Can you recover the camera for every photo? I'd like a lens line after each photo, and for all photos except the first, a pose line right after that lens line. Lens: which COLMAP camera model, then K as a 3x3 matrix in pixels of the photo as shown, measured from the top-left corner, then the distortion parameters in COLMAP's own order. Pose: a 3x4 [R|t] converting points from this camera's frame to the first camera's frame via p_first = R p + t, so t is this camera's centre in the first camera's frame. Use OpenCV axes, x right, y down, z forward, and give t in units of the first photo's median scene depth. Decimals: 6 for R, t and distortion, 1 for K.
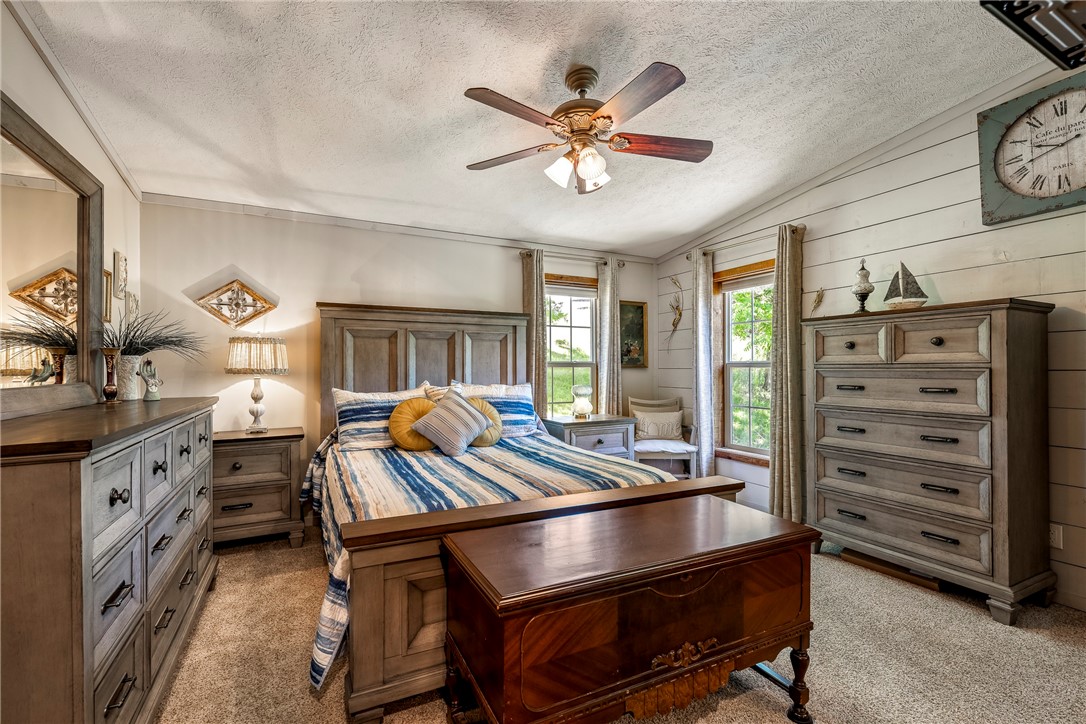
lens RADIAL K [[493.8, 0, 544.3], [0, 493.8, 367.6], [0, 0, 1]] dist [-0.000675, 0.000012]
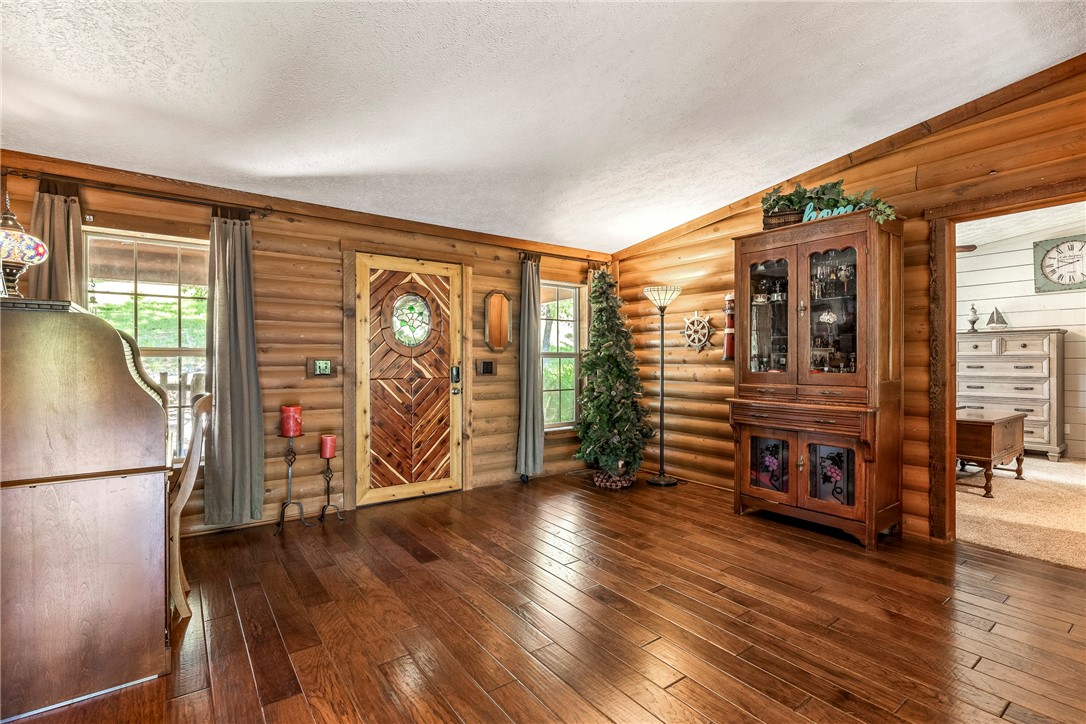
lens RADIAL K [[493.8, 0, 544.3], [0, 493.8, 367.6], [0, 0, 1]] dist [-0.000675, 0.000012]
pose [[0.982016, -0.004139, 0.188755, -1.793334], [0.000402, 0.999803, 0.019833, 0.001960], [-0.188800, -0.019401, 0.981824, -0.814021]]
